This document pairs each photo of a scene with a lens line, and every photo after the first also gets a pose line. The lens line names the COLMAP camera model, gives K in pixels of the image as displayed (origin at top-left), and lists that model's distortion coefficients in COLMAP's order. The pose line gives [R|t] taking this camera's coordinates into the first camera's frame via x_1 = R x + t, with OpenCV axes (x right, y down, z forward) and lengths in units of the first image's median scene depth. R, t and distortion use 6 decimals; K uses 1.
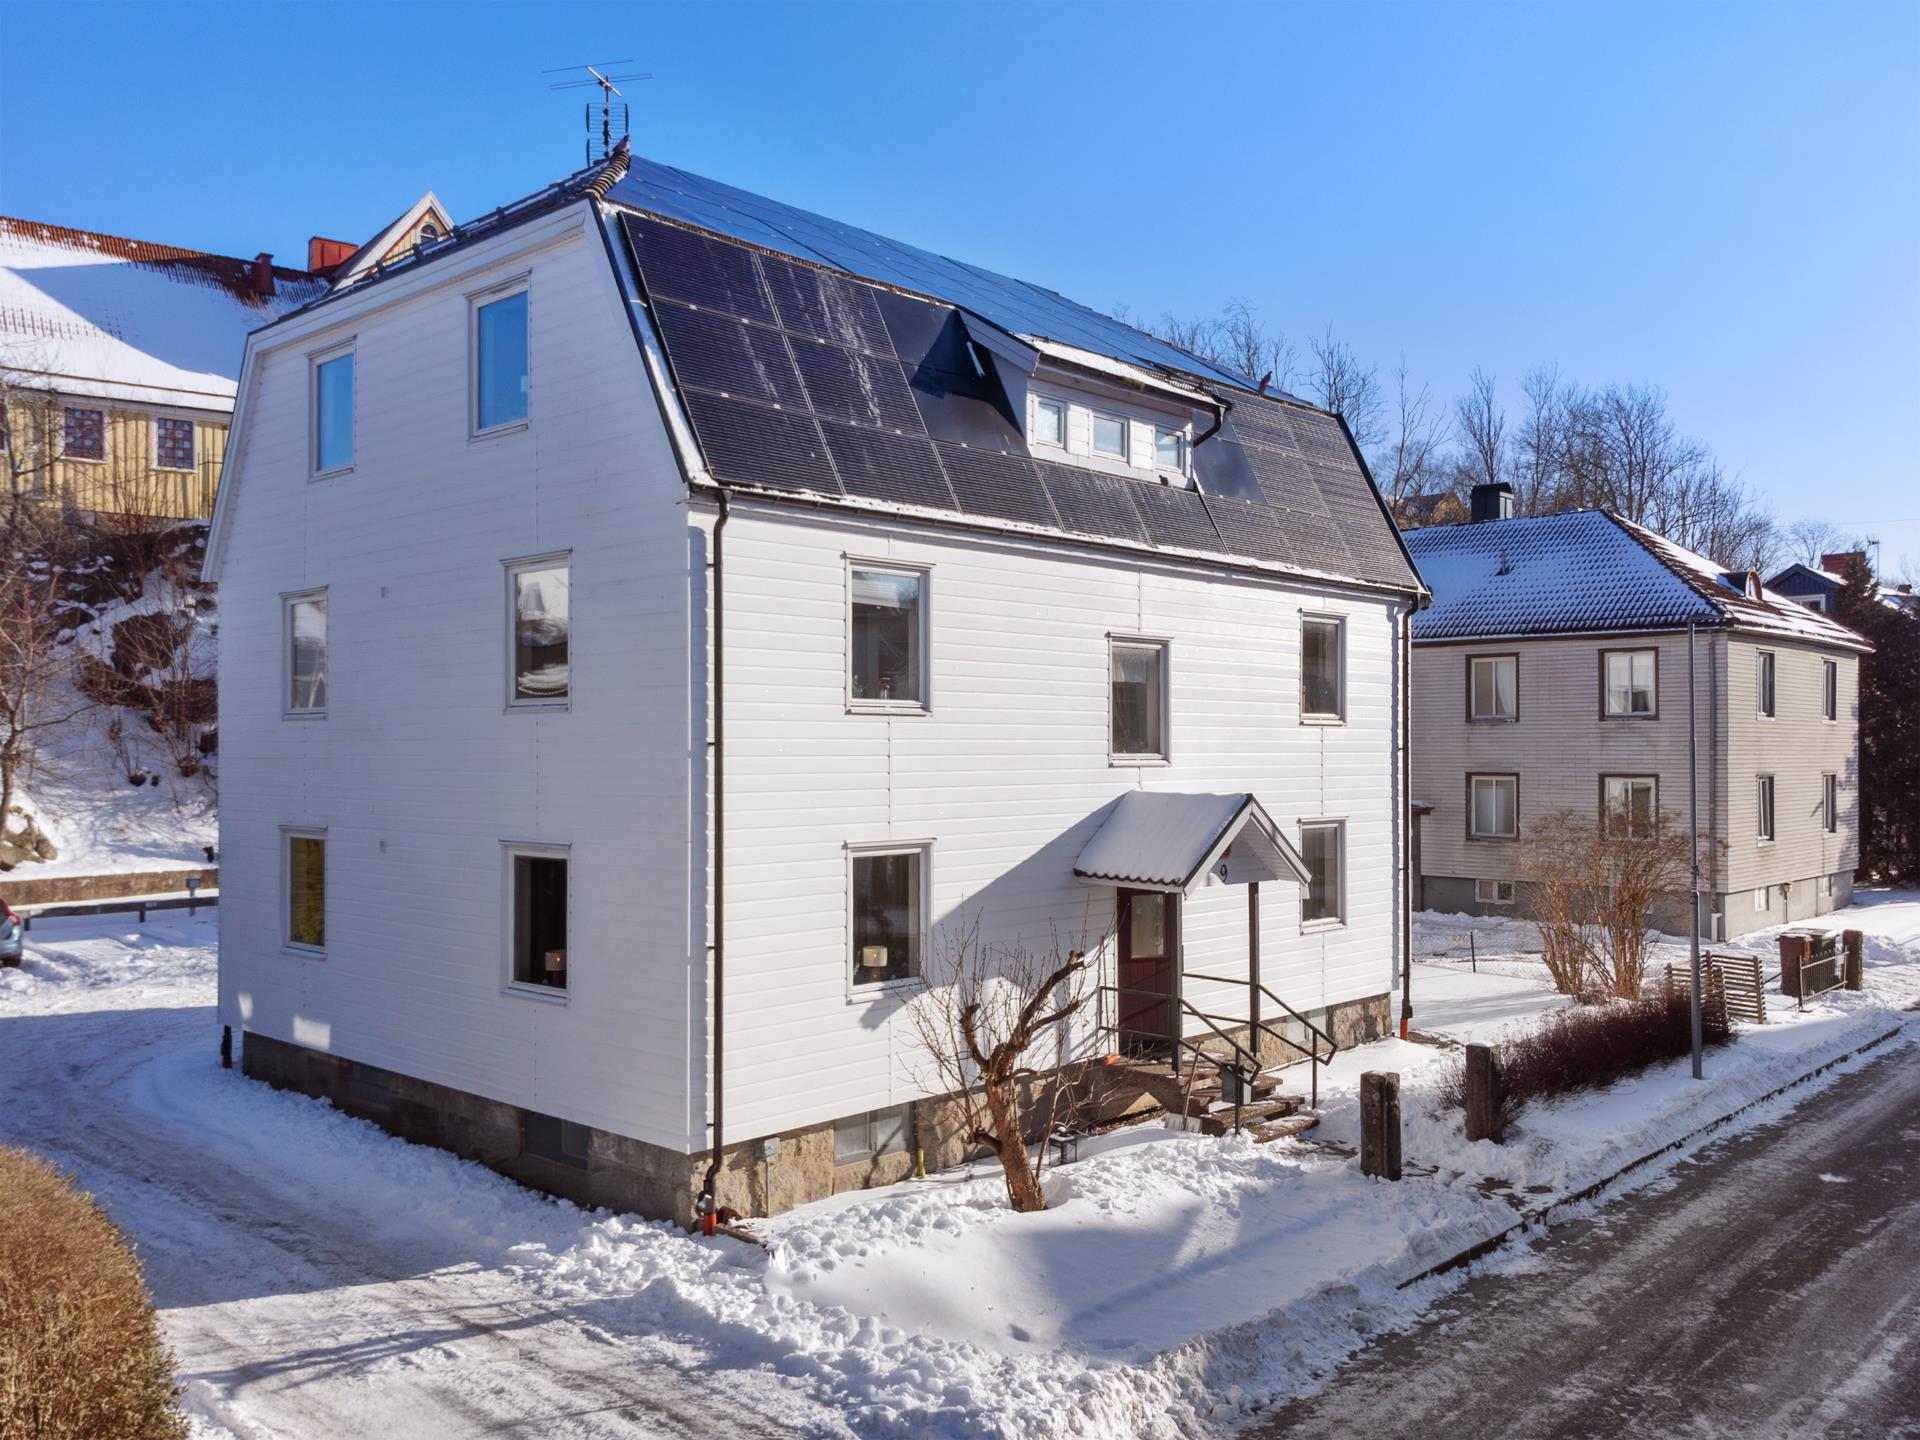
lens RADIAL K [[1582.3, 0, 960.0], [0, 1582.3, 720.0], [0, 0, 1]] dist [0.012621, 0.003177]
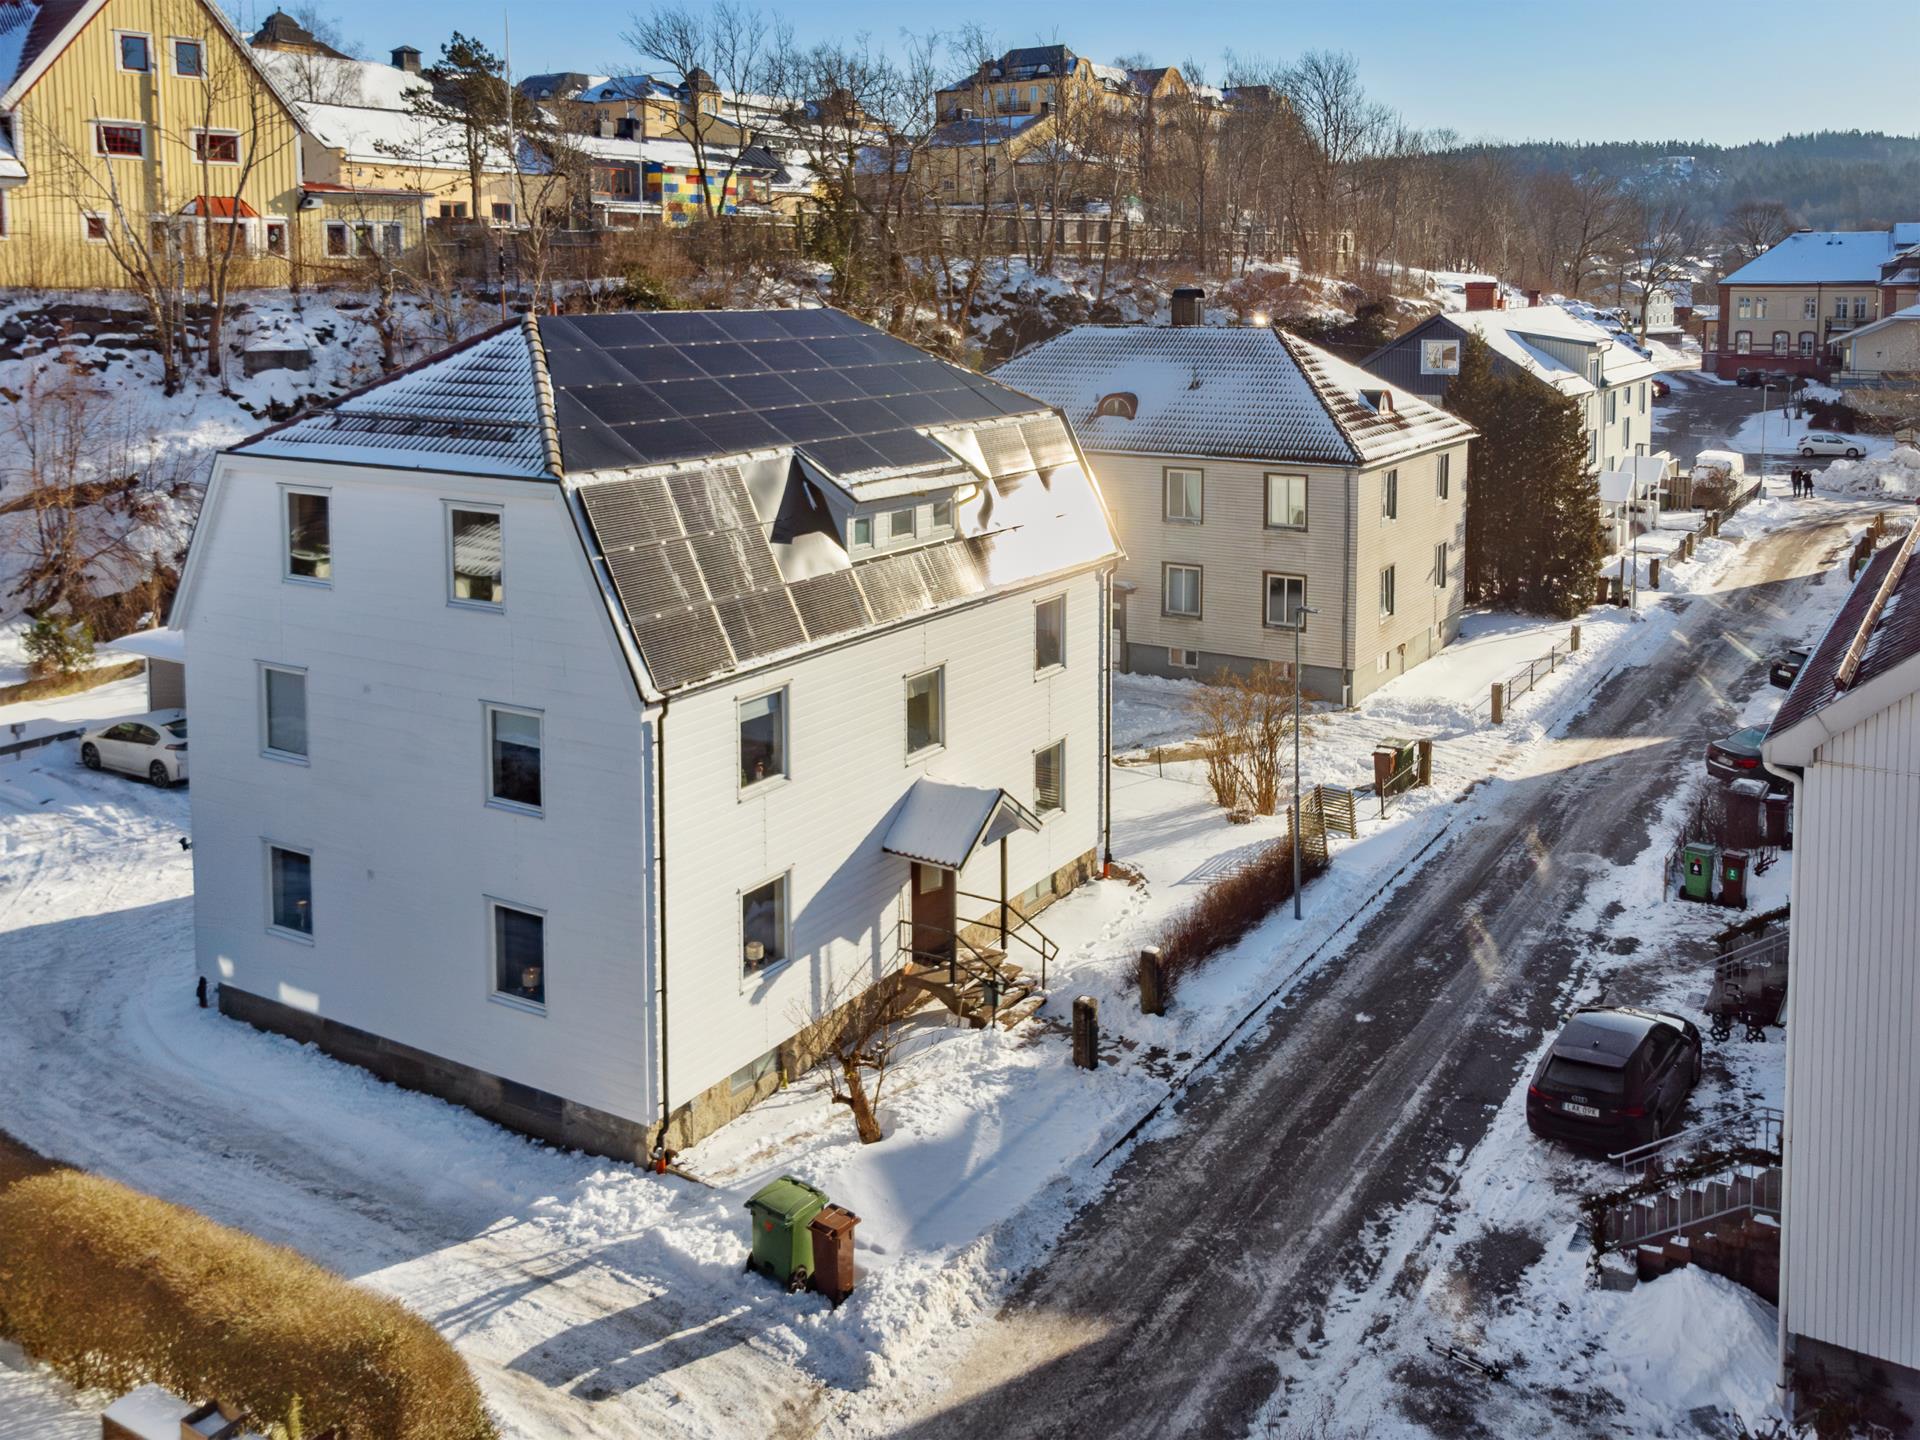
lens RADIAL K [[1663.6, 0, 1031.1], [0, 1663.6, 408.4], [0, 0, 1]] dist [0.078076, -0.093917]
pose [[0.976797, -0.017788, 0.213427, -0.128626], [-0.002514, 0.995524, 0.094474, -0.509276], [-0.214152, -0.092819, 0.972380, -0.536313]]
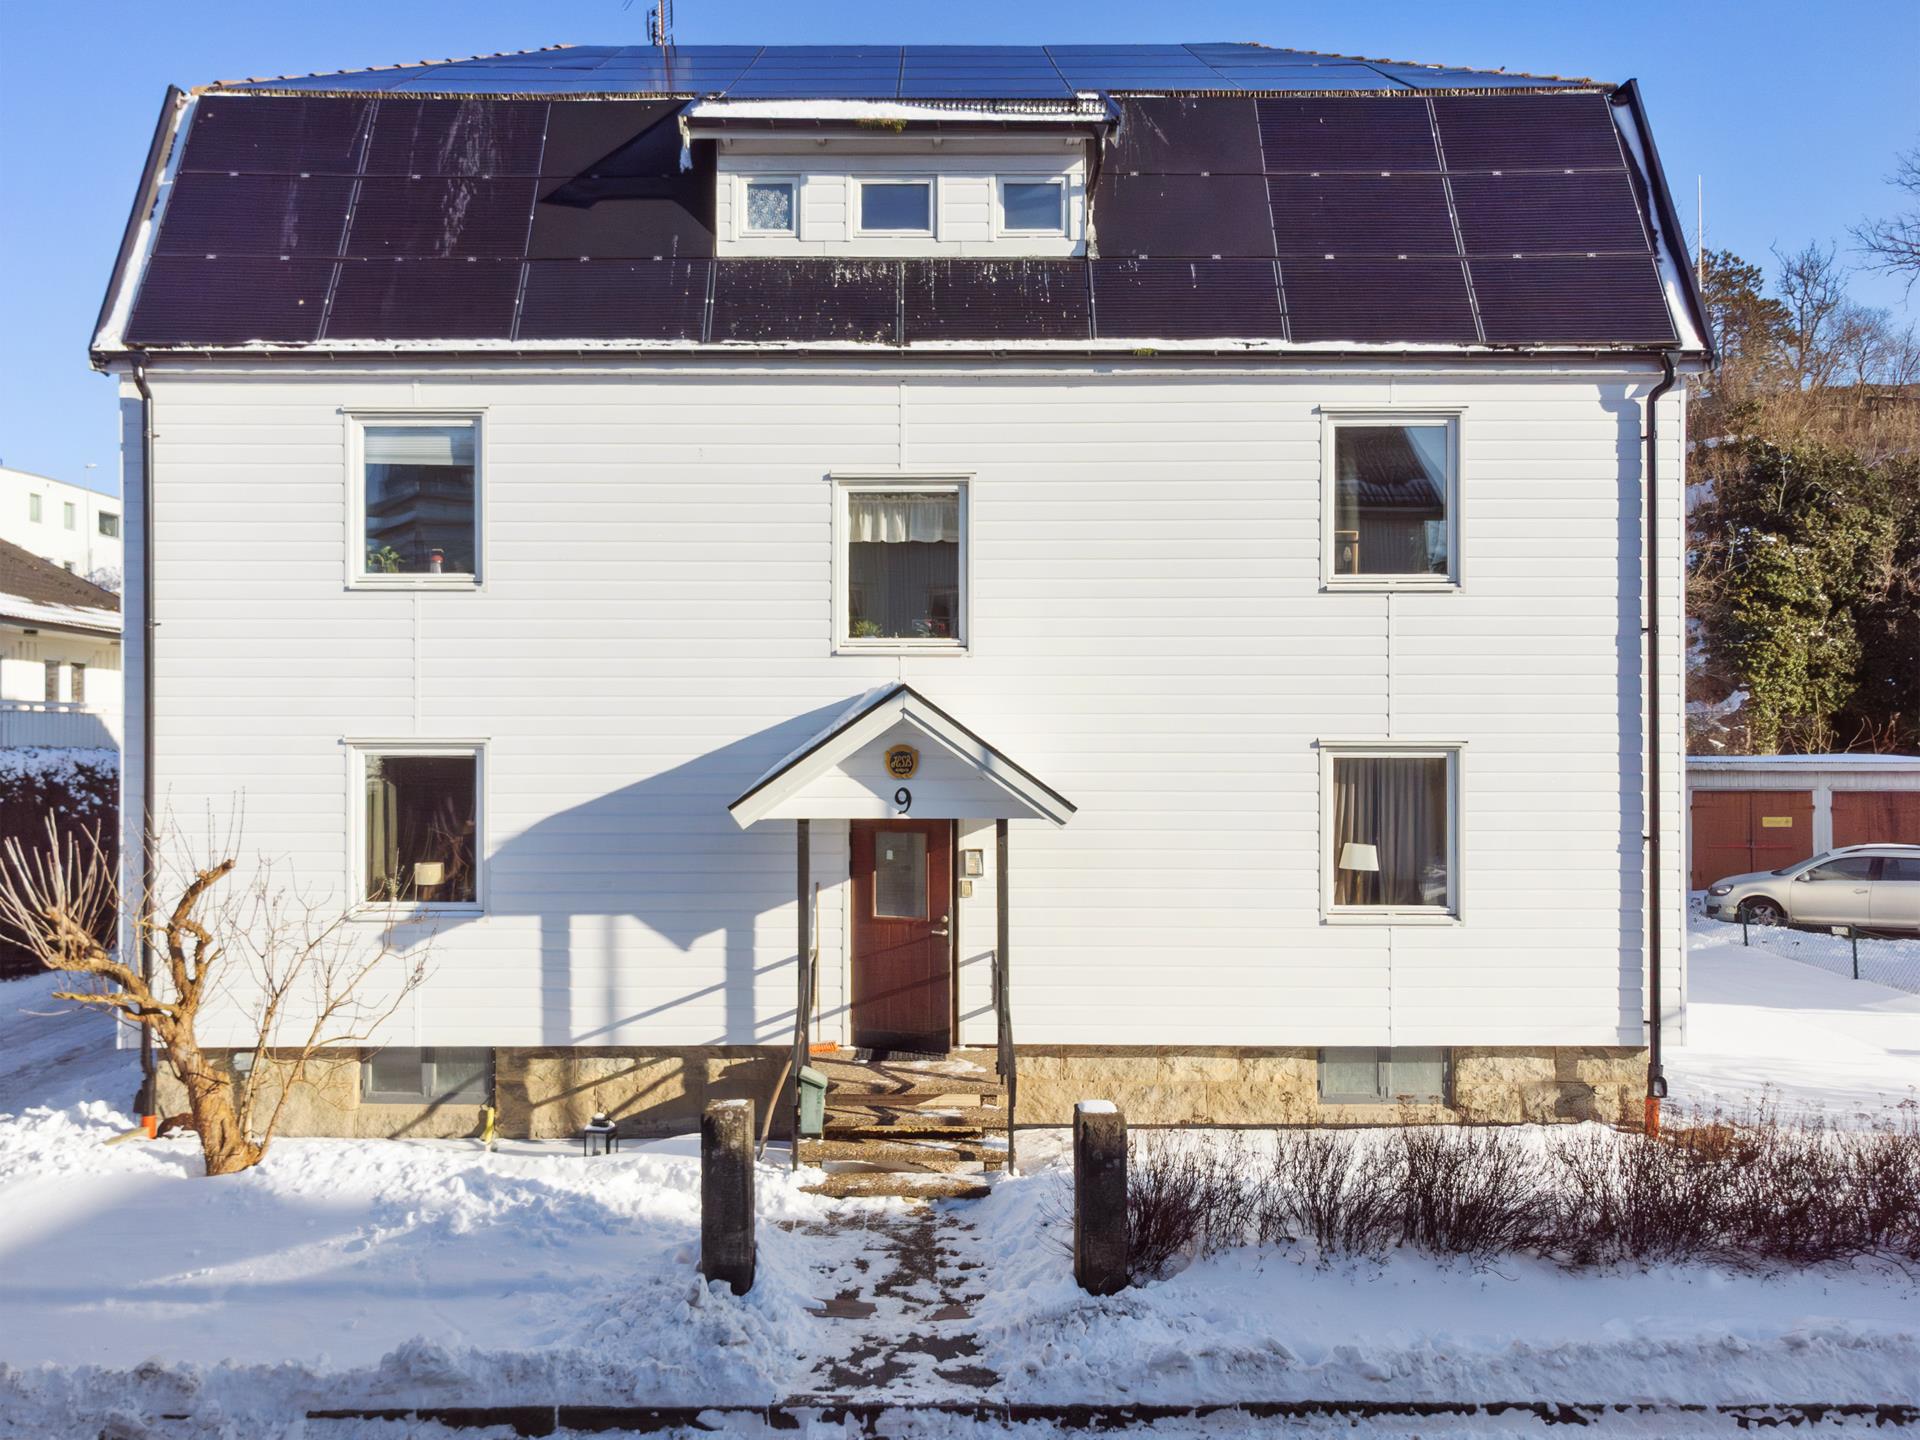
lens RADIAL K [[1582.3, 0, 960.0], [0, 1582.3, 720.0], [0, 0, 1]] dist [0.012621, 0.003177]
pose [[0.686794, 0.011014, -0.726768, 0.783689], [0.012369, 0.999563, 0.026836, 0.047422], [0.726747, -0.027420, 0.686358, 0.625933]]
